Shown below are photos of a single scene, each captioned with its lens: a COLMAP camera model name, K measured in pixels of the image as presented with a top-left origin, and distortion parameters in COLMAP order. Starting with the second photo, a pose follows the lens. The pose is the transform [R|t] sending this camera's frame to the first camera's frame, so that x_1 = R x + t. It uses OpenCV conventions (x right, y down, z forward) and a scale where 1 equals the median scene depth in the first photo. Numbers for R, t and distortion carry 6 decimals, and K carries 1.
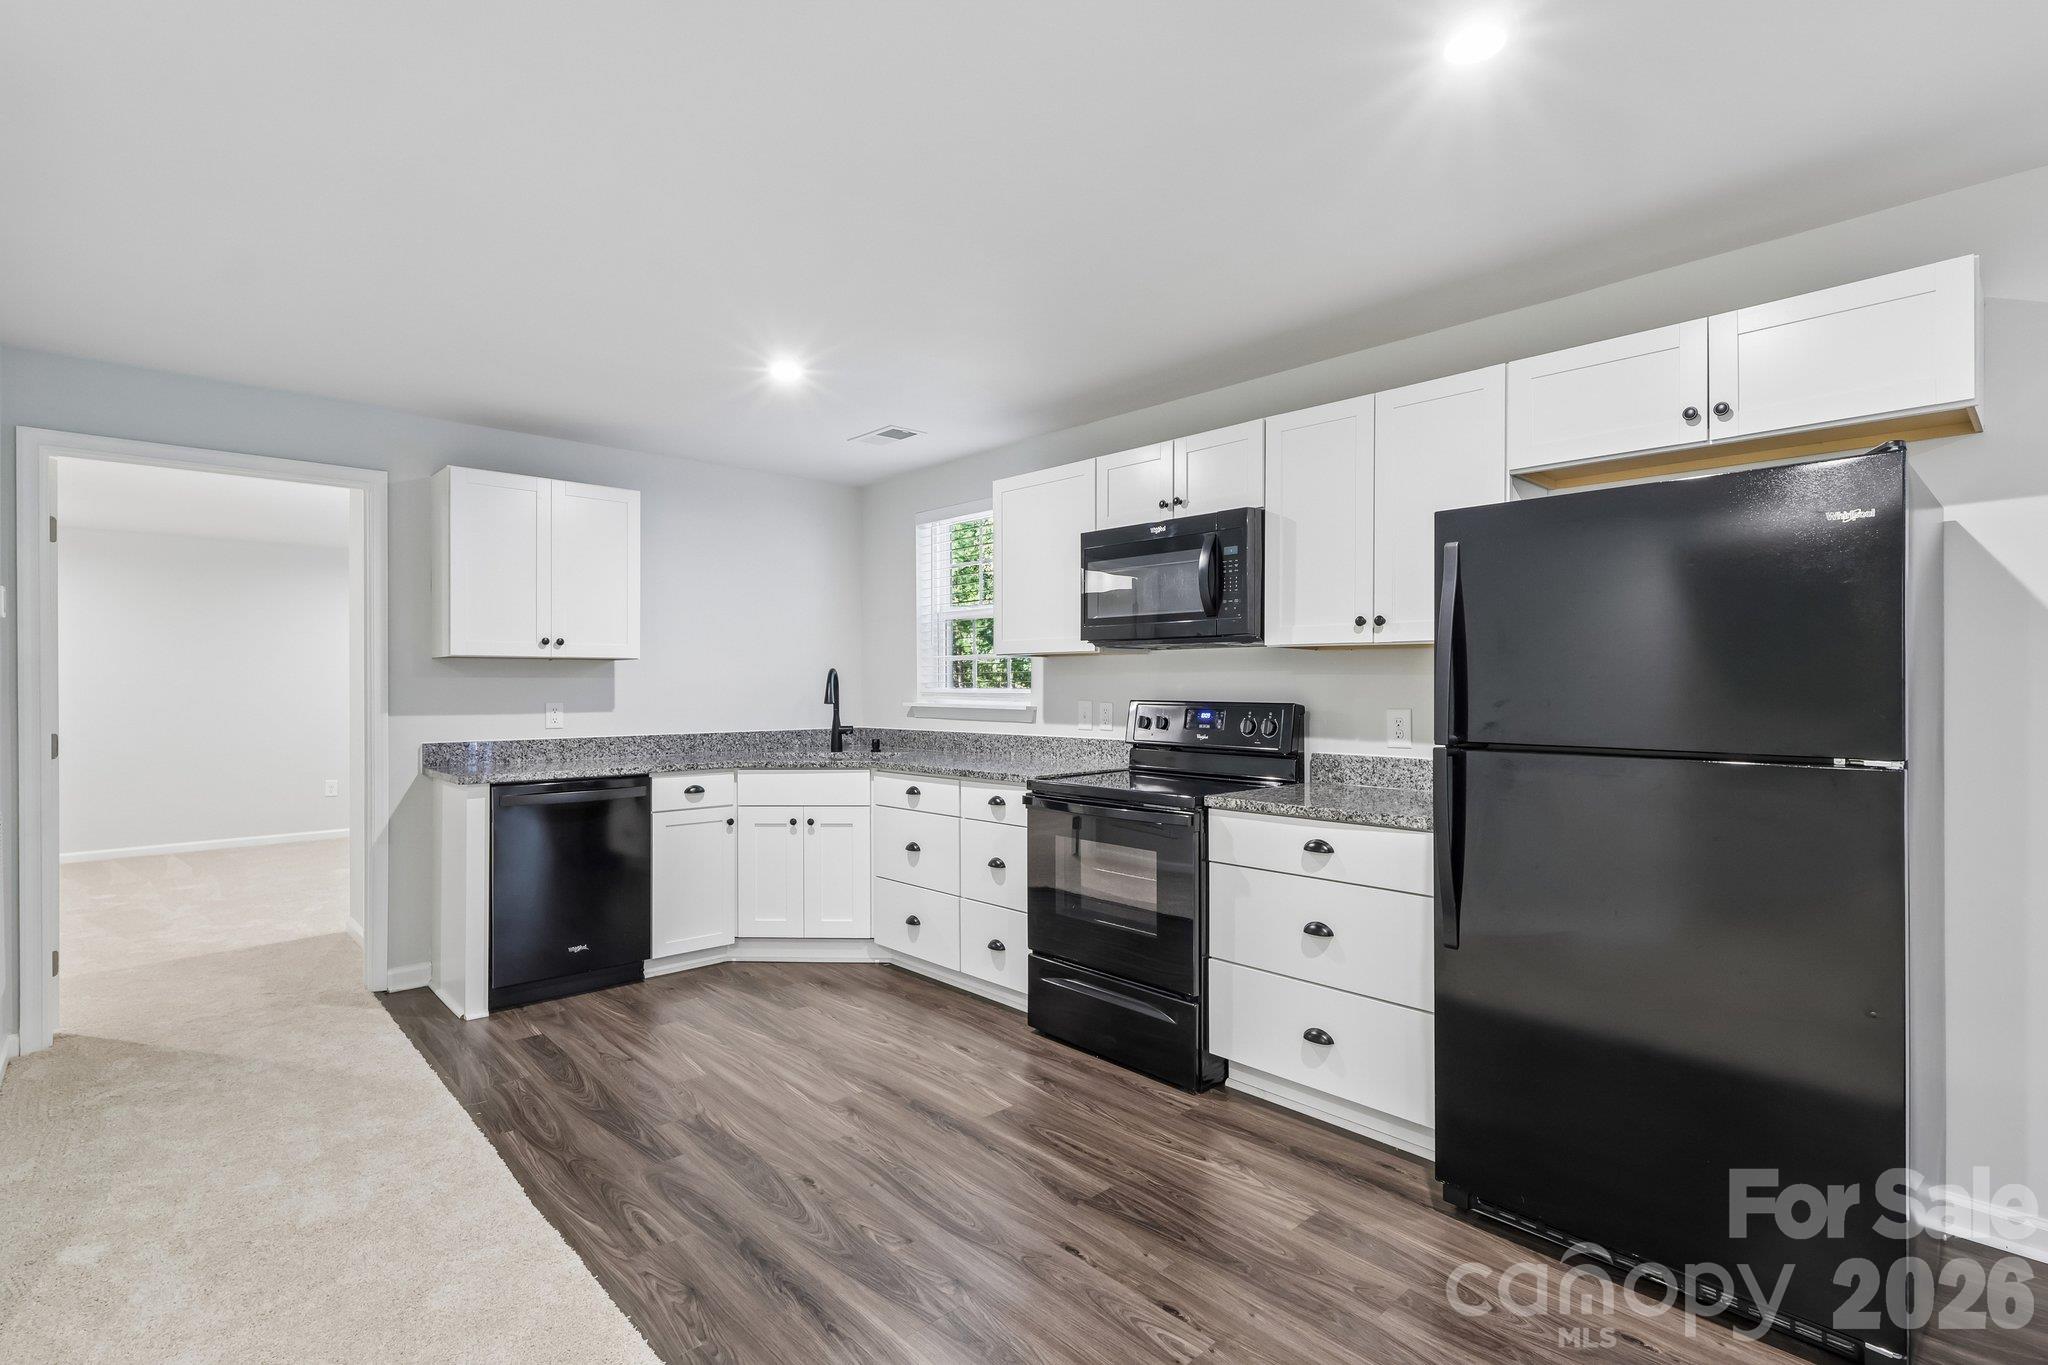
lens RADIAL K [[974.8, 0, 1028.9], [0, 974.8, 684.9], [0, 0, 1]] dist [0.003699, -0.000808]
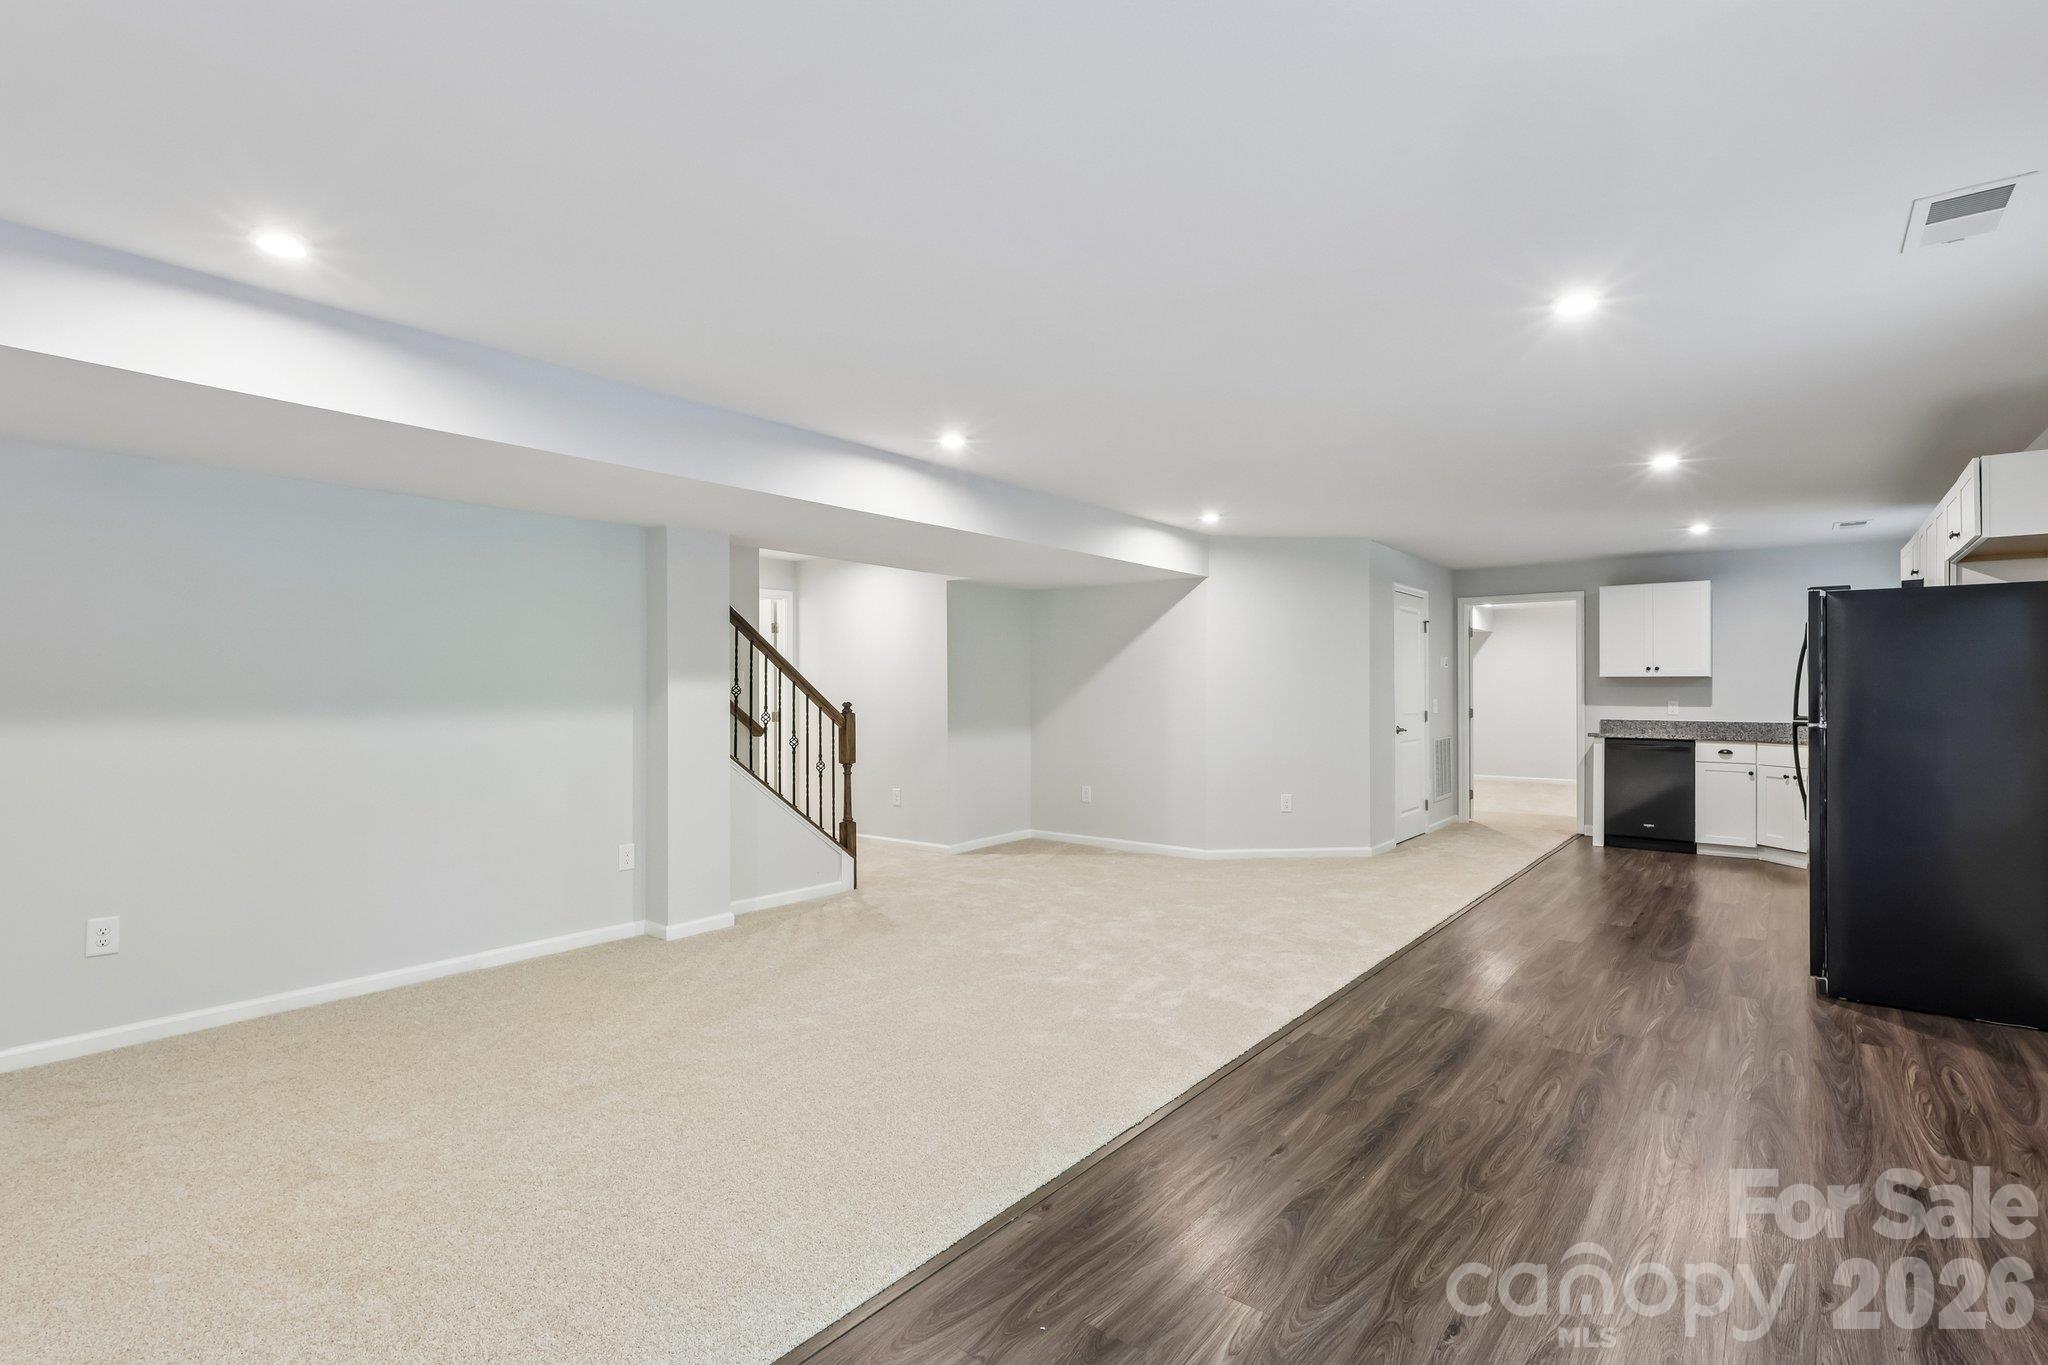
lens RADIAL K [[974.8, 0, 1028.4], [0, 974.8, 686.7], [0, 0, 1]] dist [0.003699, -0.000808]
pose [[0.151525, -0.000856, -0.988453, 1.250633], [-0.004021, 0.999991, -0.001483, -0.000948], [0.988445, 0.004199, 0.151520, -0.515289]]
